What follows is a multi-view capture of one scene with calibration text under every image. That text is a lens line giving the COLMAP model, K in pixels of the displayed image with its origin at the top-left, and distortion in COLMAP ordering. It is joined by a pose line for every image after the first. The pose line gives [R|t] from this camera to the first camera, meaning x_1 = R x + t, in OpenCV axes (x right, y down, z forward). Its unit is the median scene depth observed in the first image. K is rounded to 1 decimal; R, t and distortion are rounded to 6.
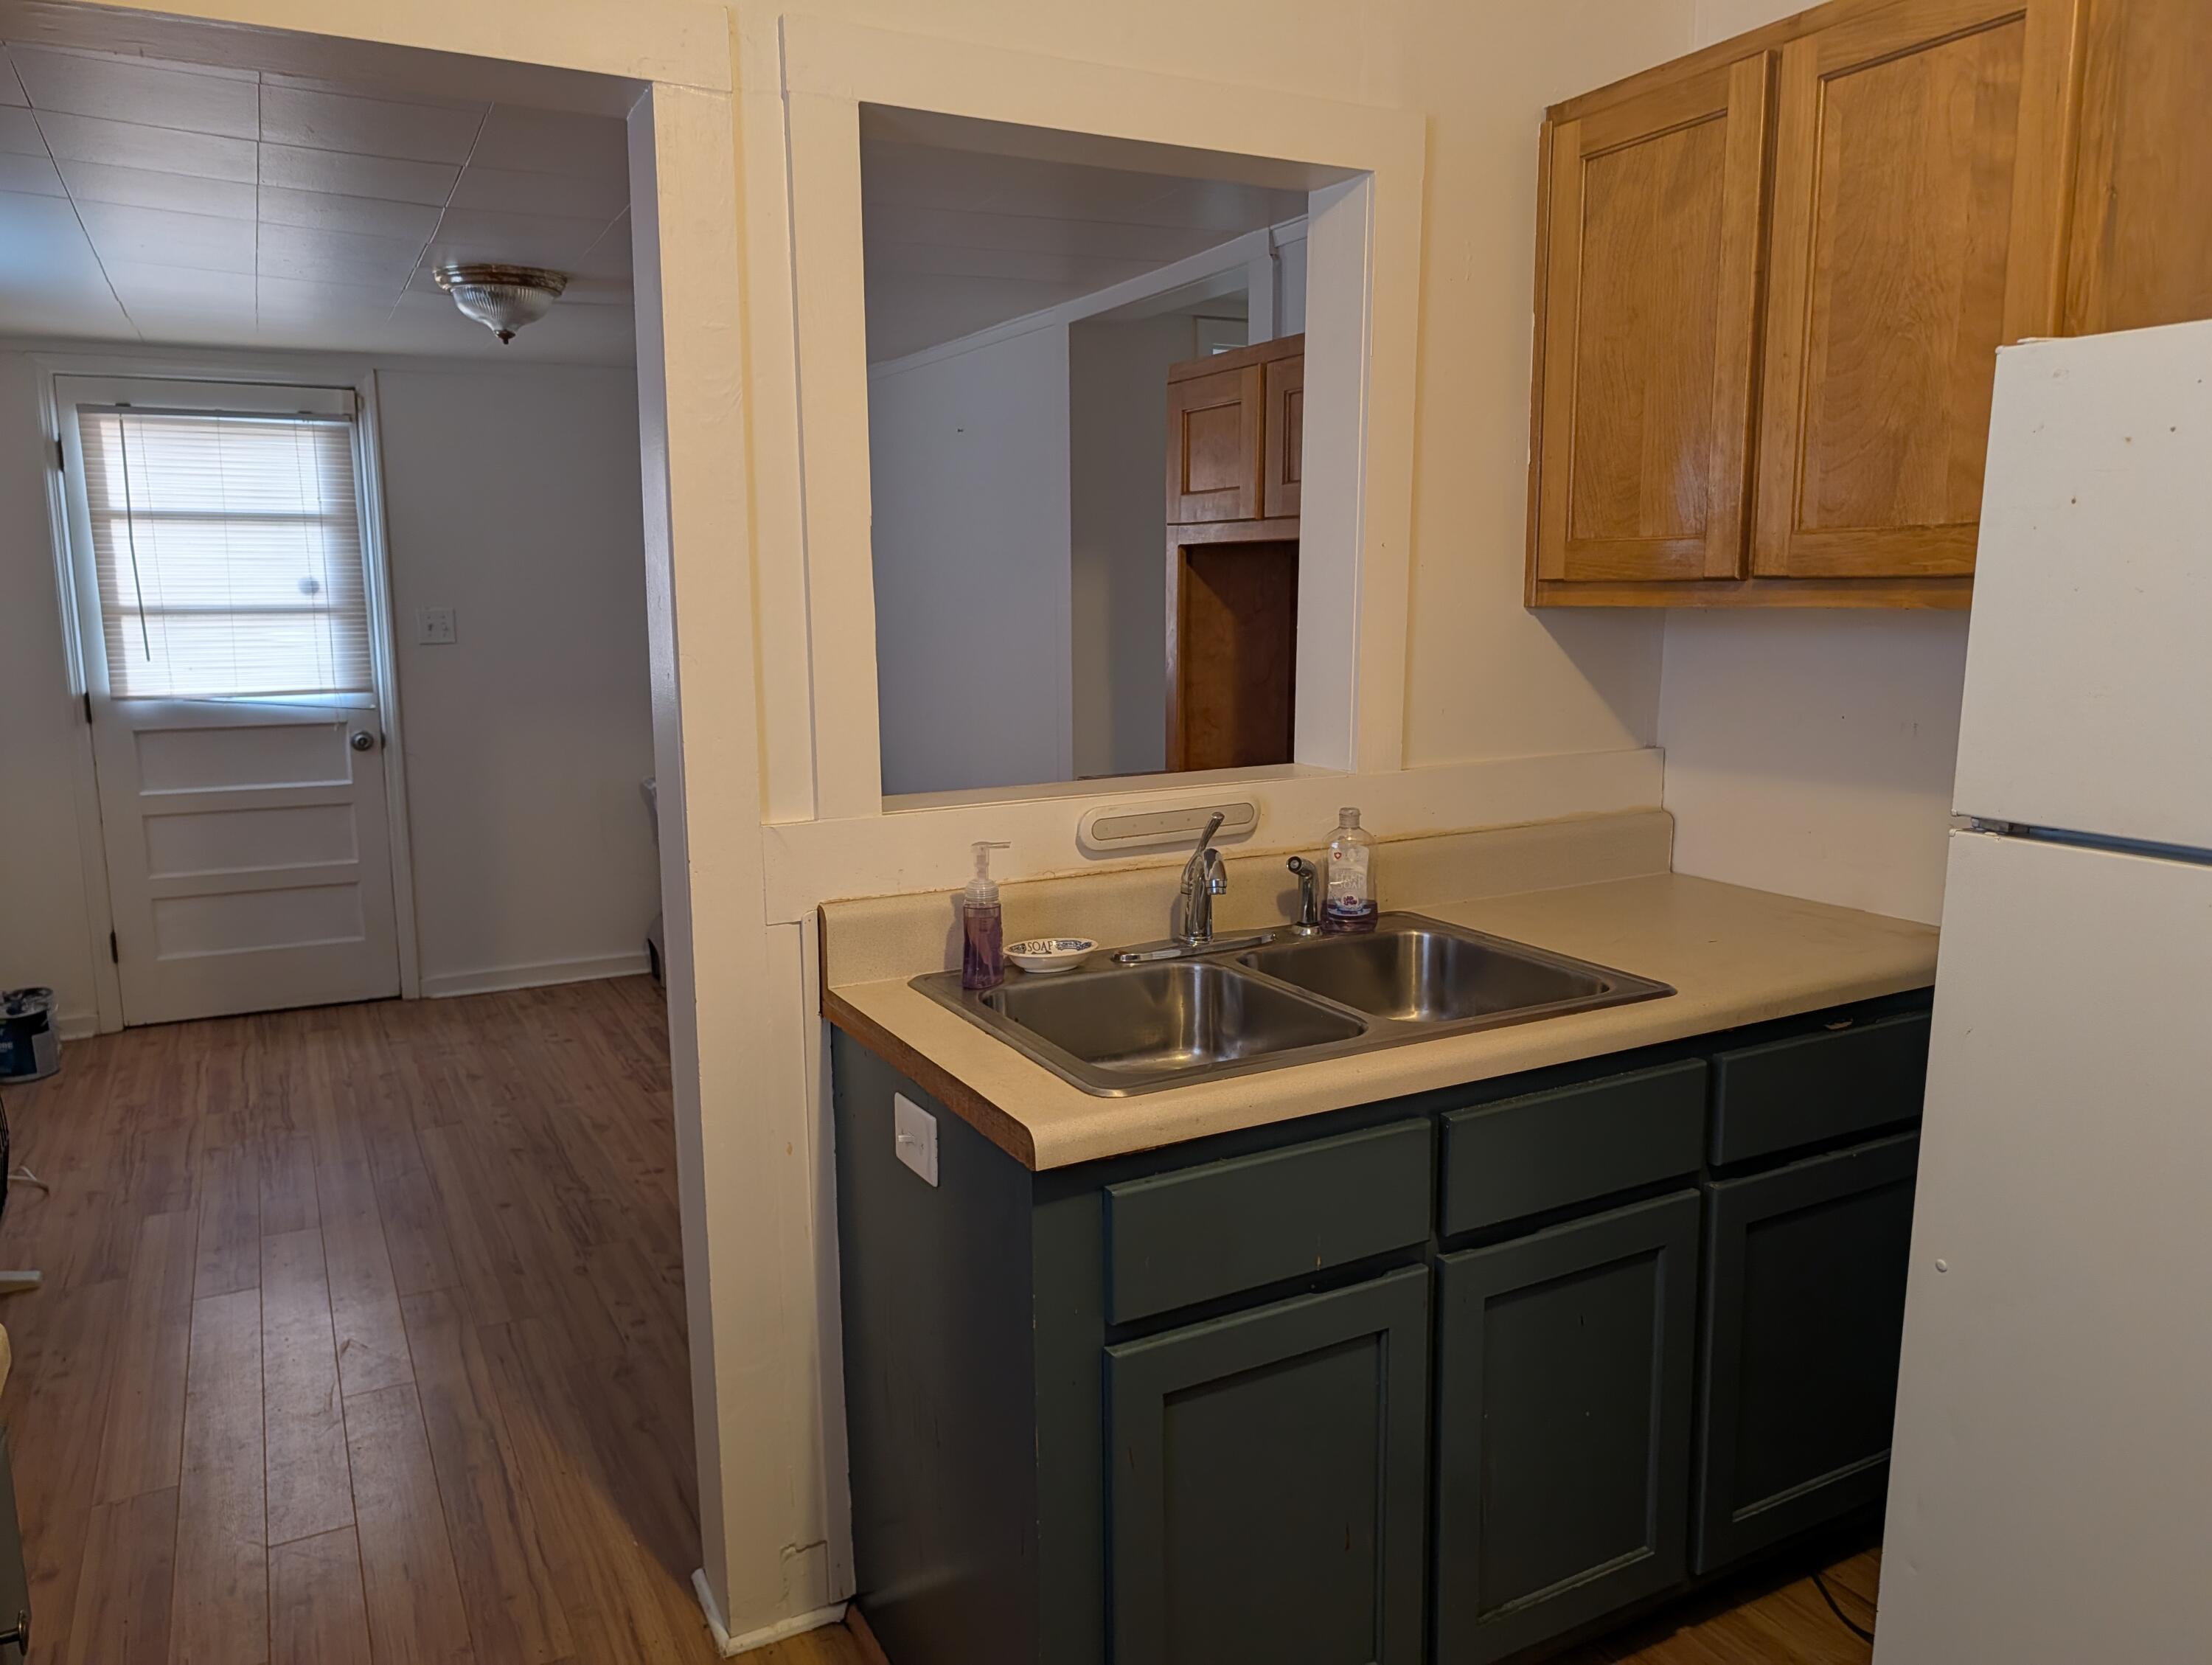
lens RADIAL K [[1585.1, 0, 1095.3], [0, 1585.1, 840.6], [0, 0, 1]] dist [0.029020, -0.022556]
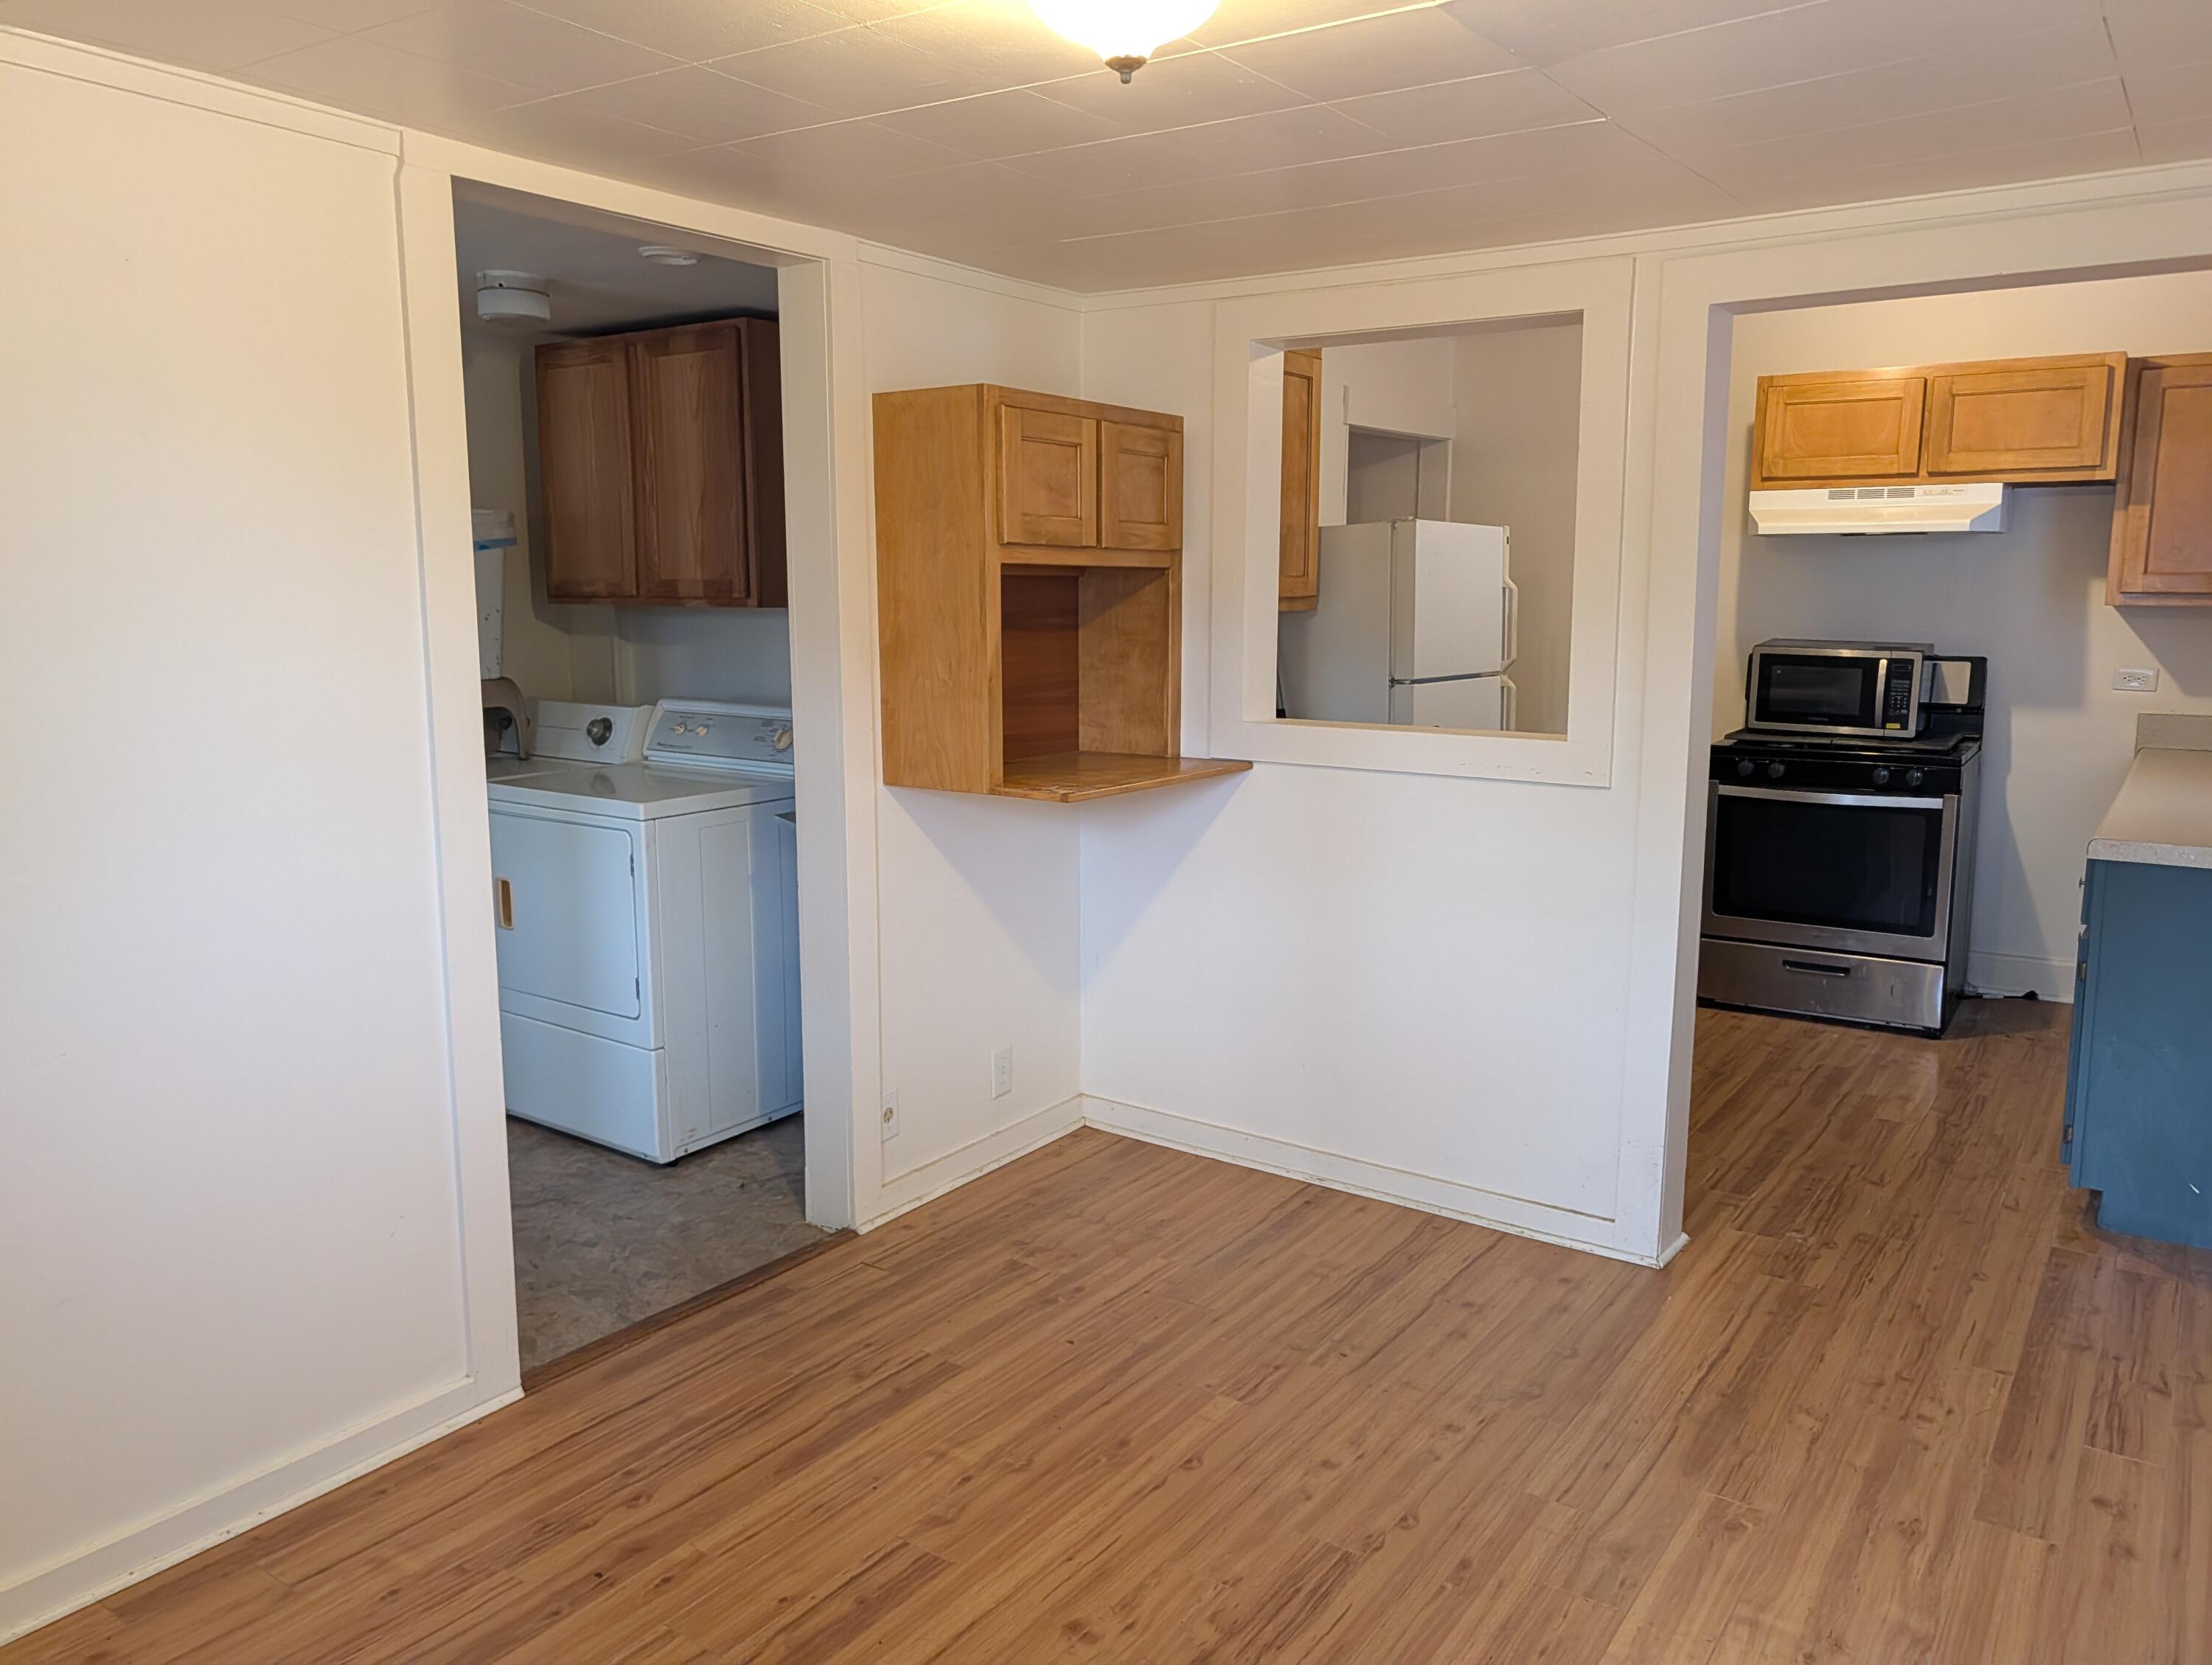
lens RADIAL K [[1585.1, 0, 1101.2], [0, 1585.1, 841.5], [0, 0, 1]] dist [0.029020, -0.022556]
pose [[-0.453513, -0.132317, 0.881373, -0.653576], [0.142463, 0.965440, 0.218242, -0.164412], [-0.879790, 0.224539, -0.418989, 1.024558]]
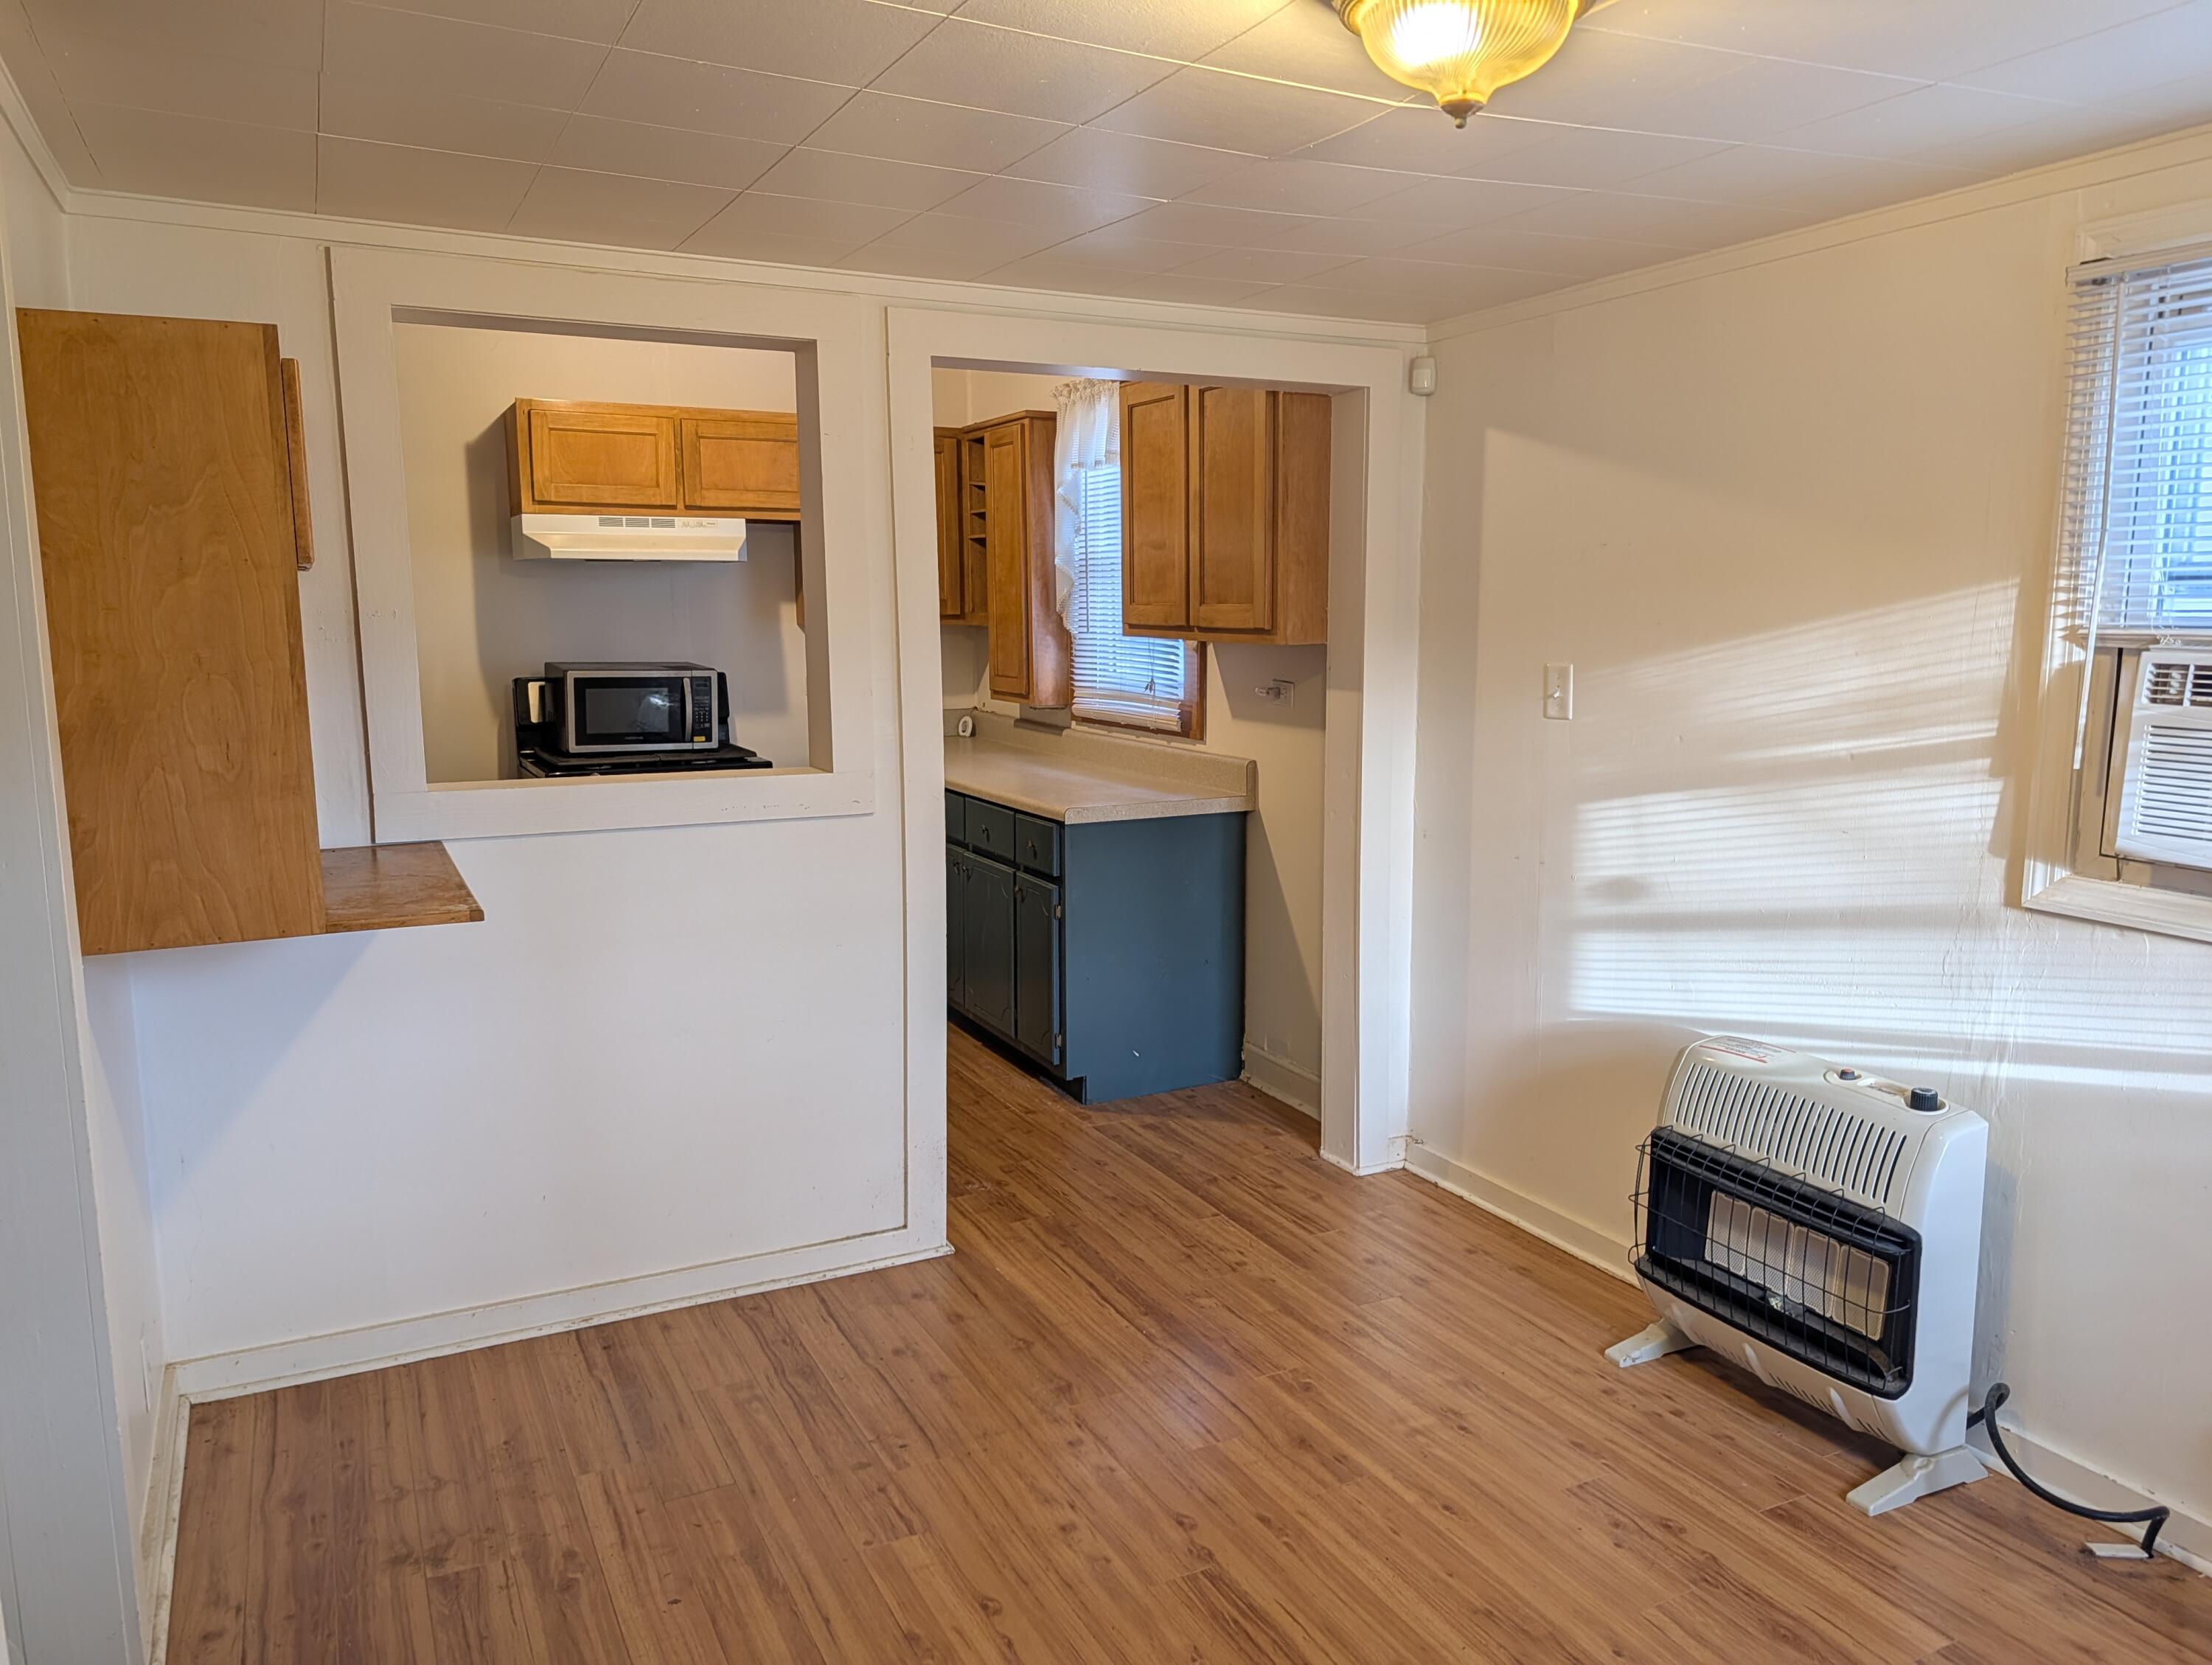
lens RADIAL K [[1585.1, 0, 1121.3], [0, 1585.1, 839.0], [0, 0, 1]] dist [0.029020, -0.022556]
pose [[-0.999825, 0.011564, 0.014677, -0.230084], [0.015466, 0.952950, 0.302732, -0.208854], [-0.010485, 0.302906, -0.952963, 1.225471]]
